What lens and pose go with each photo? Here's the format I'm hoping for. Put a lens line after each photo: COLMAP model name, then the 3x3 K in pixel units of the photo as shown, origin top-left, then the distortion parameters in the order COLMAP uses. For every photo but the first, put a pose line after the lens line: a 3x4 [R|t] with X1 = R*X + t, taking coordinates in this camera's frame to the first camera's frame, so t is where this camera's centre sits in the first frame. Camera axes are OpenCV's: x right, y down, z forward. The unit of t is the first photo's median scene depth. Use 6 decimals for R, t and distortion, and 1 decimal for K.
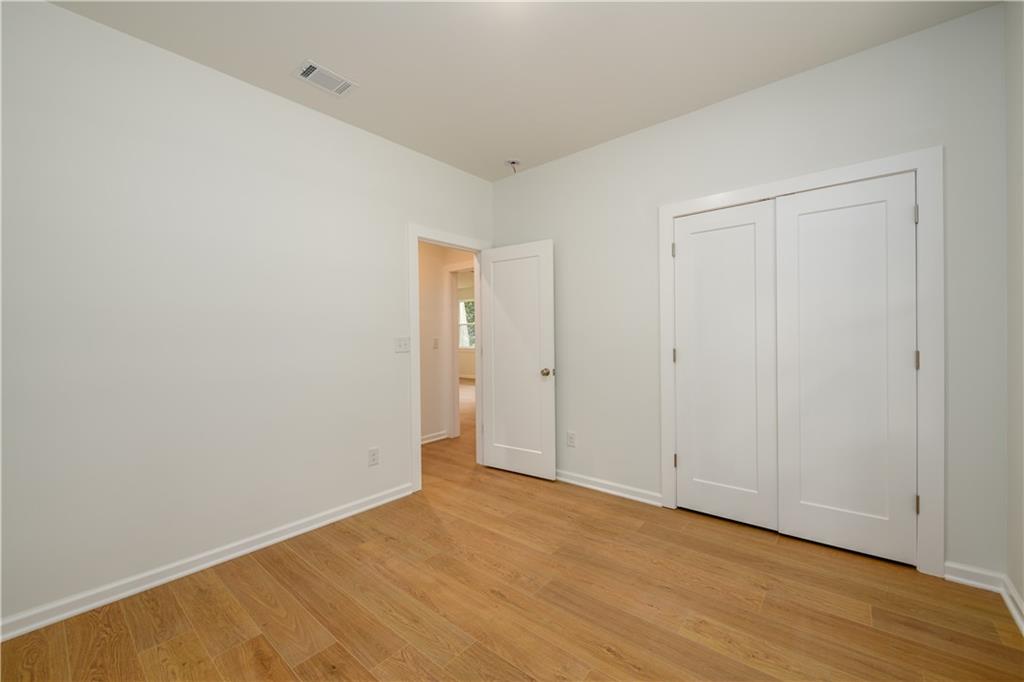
lens RADIAL K [[409.3, 0, 513.5], [0, 409.3, 340.1], [0, 0, 1]] dist [0.001005, -0.000110]
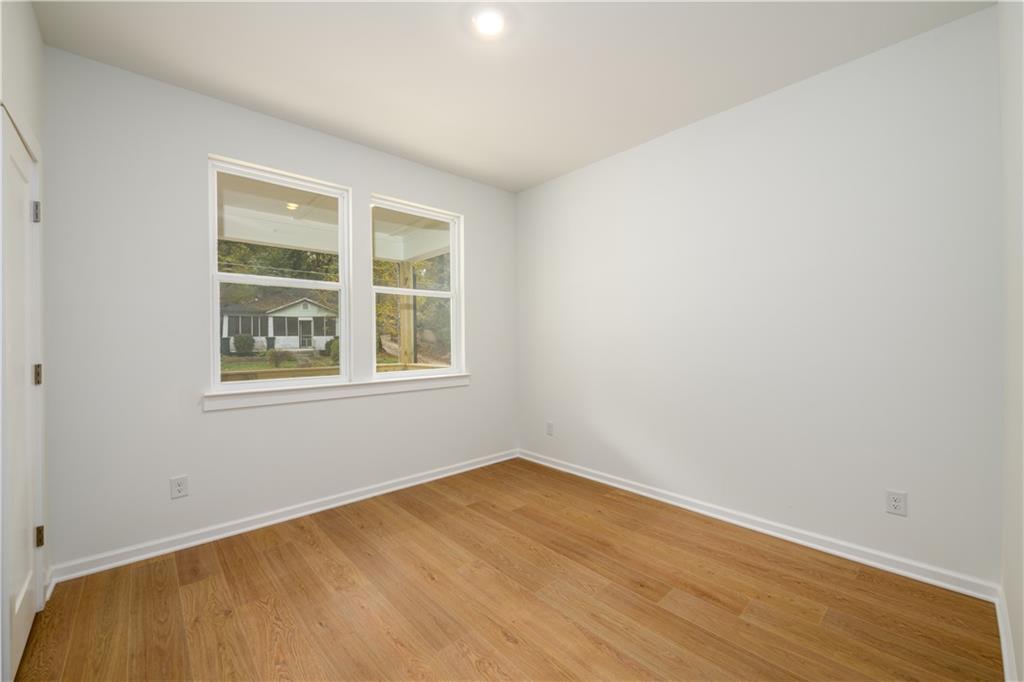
lens RADIAL K [[409.3, 0, 513.5], [0, 409.3, 340.1], [0, 0, 1]] dist [0.001005, -0.000110]
pose [[-0.991346, 0.022641, 0.129305, -0.182767], [0.023844, 0.999686, 0.007761, -0.010673], [-0.129088, 0.010777, -0.991575, 1.968404]]
